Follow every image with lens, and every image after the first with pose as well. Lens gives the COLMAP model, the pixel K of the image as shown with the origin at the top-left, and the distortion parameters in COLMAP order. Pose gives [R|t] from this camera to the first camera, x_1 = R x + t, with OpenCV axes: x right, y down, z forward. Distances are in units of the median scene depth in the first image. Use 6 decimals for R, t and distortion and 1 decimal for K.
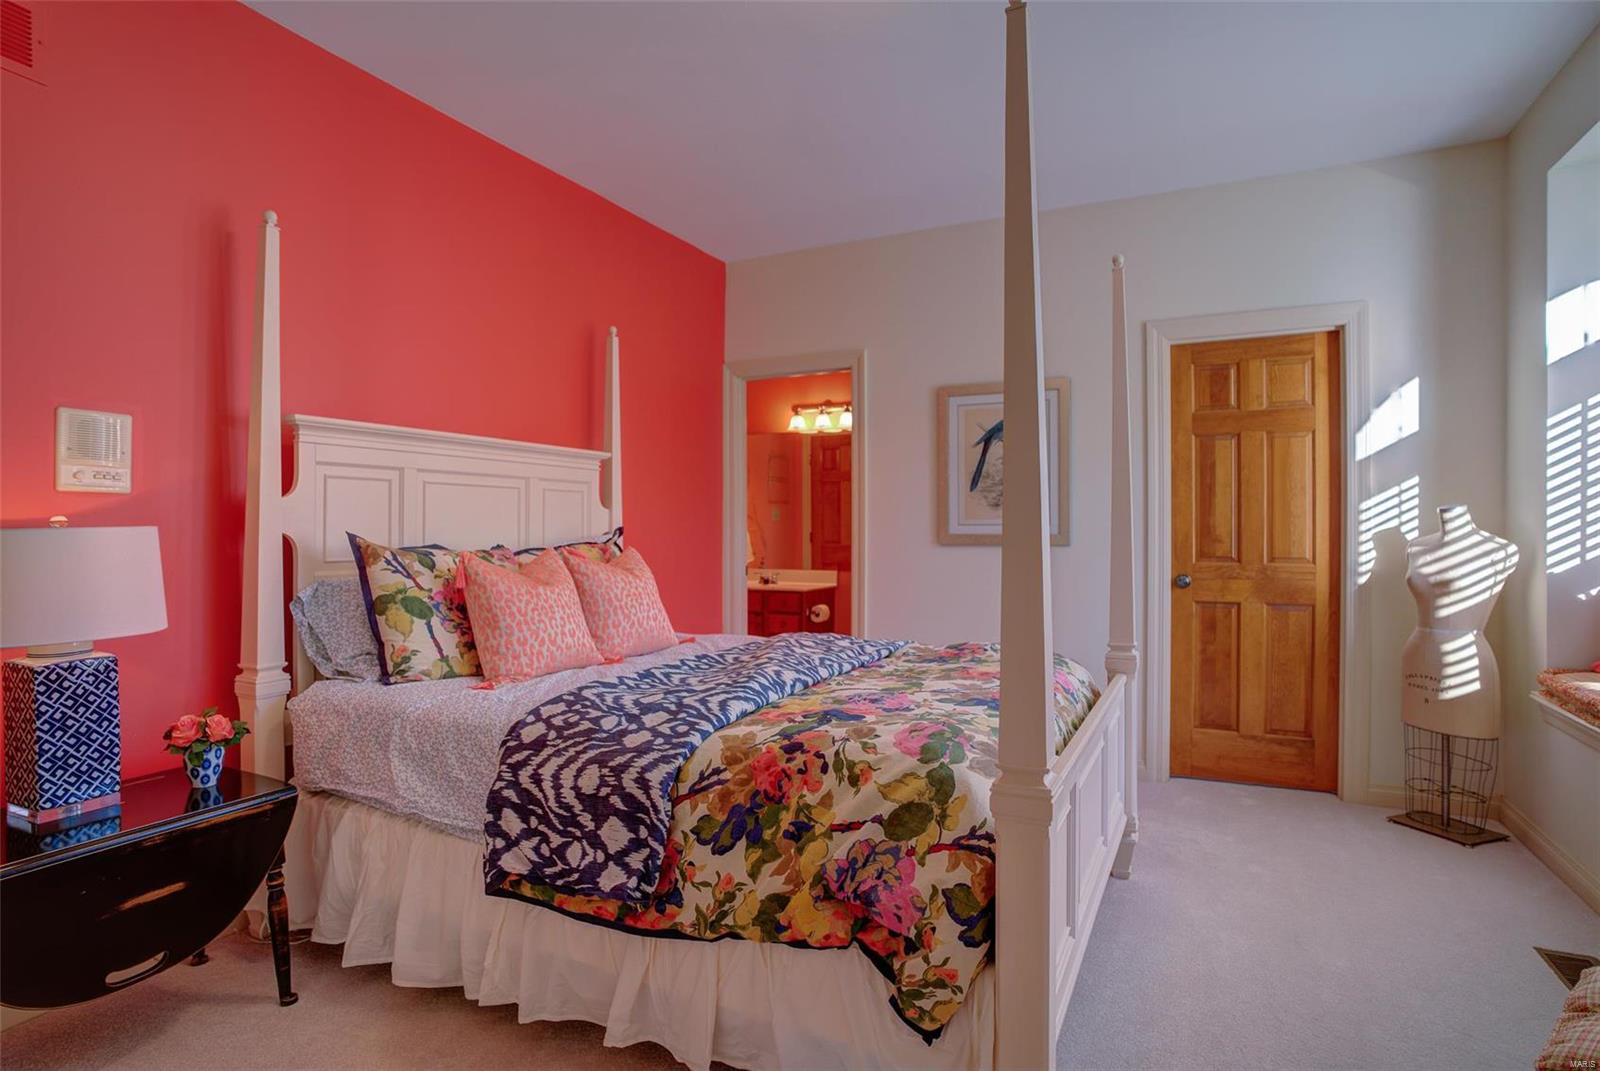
lens RADIAL K [[843.5, 0, 803.6], [0, 843.5, 537.8], [0, 0, 1]] dist [-0.080642, 0.045023]
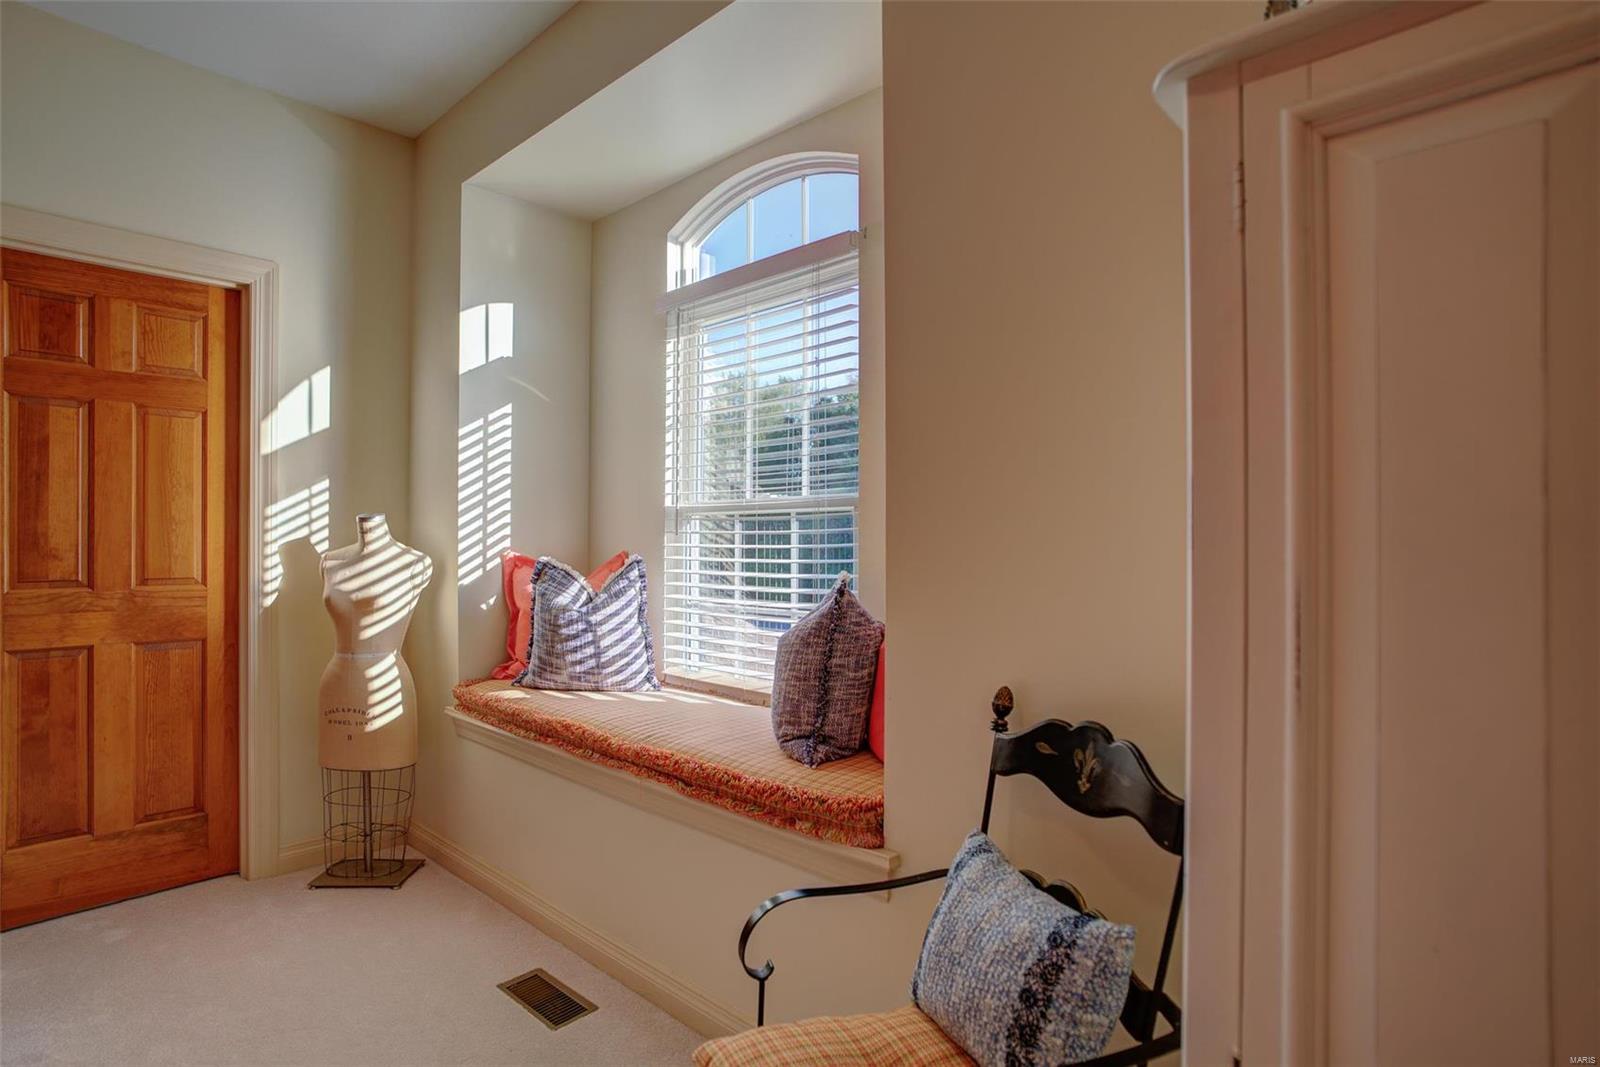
lens RADIAL K [[843.5, 0, 803.6], [0, 843.5, 535.8], [0, 0, 1]] dist [-0.080642, 0.045023]
pose [[0.305118, 0.006409, 0.952293, 0.067262], [0.006352, 0.999941, -0.008764, -0.003934], [-0.952293, 0.008723, 0.305059, 0.247599]]
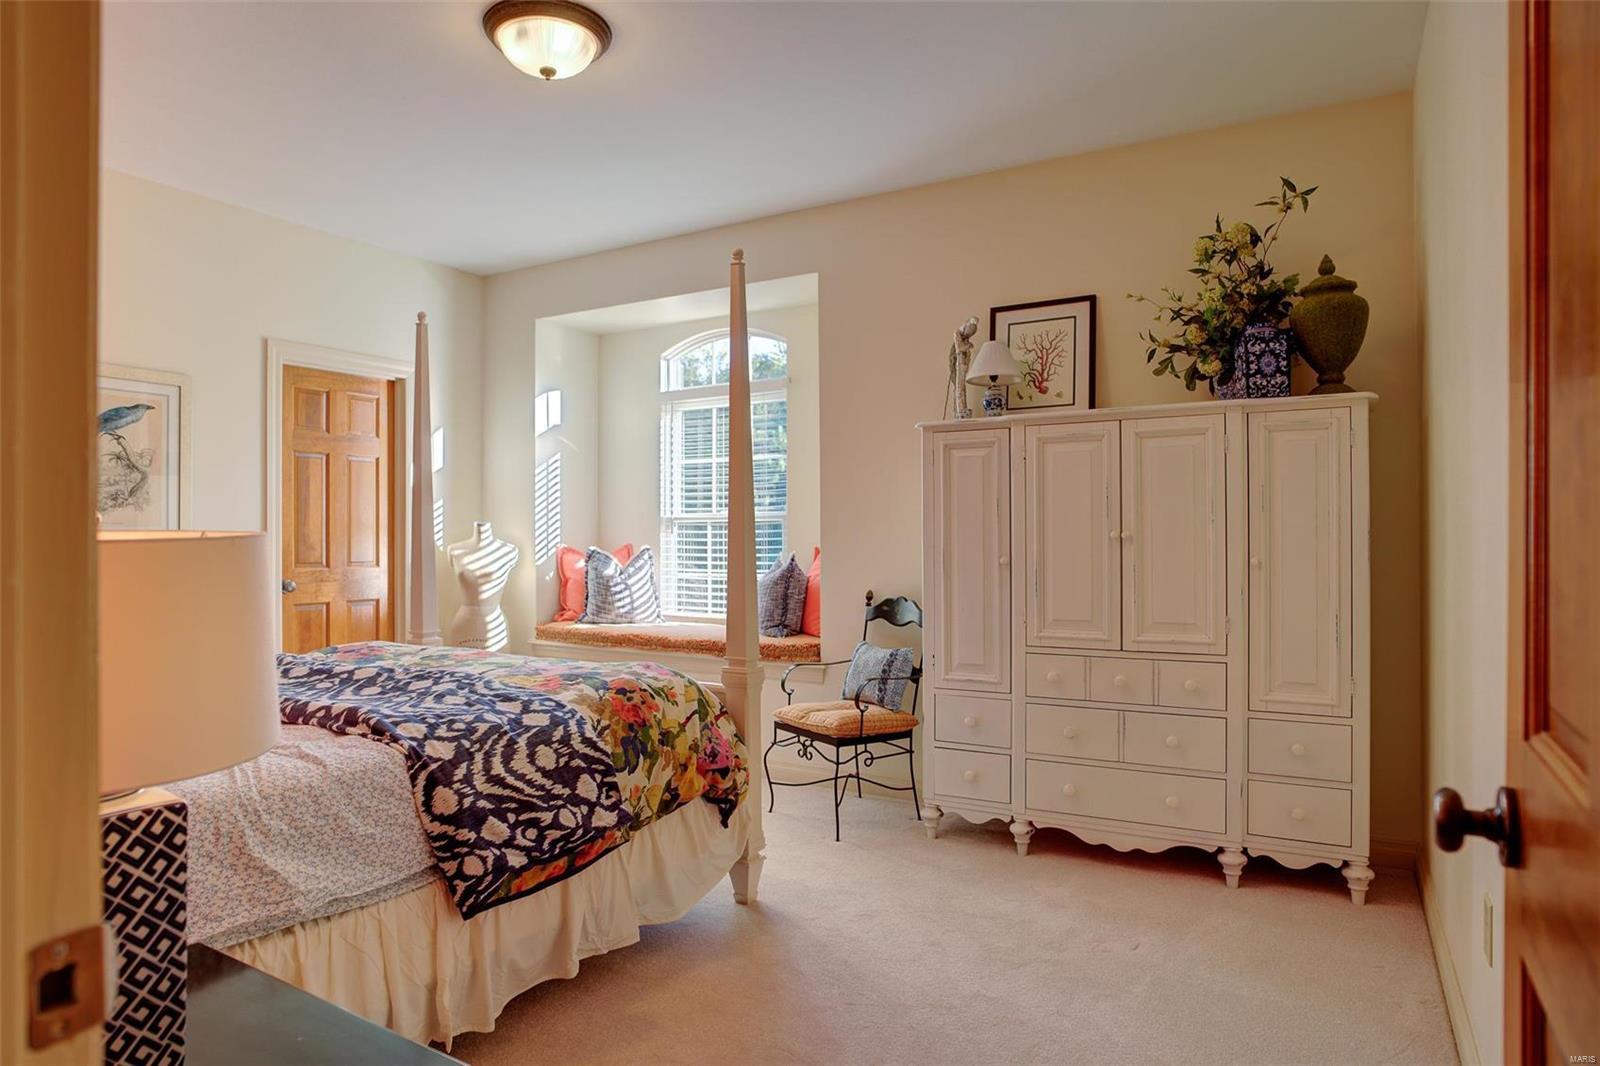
lens RADIAL K [[908.4, 0, 816.8], [0, 908.4, 515.3], [0, 0, 1]] dist [-0.035488, 0.000125]
pose [[0.071522, 0.023344, 0.997166, -0.719045], [0.011617, 0.999639, -0.024235, -0.004067], [-0.997371, 0.013318, 0.071225, 0.262665]]
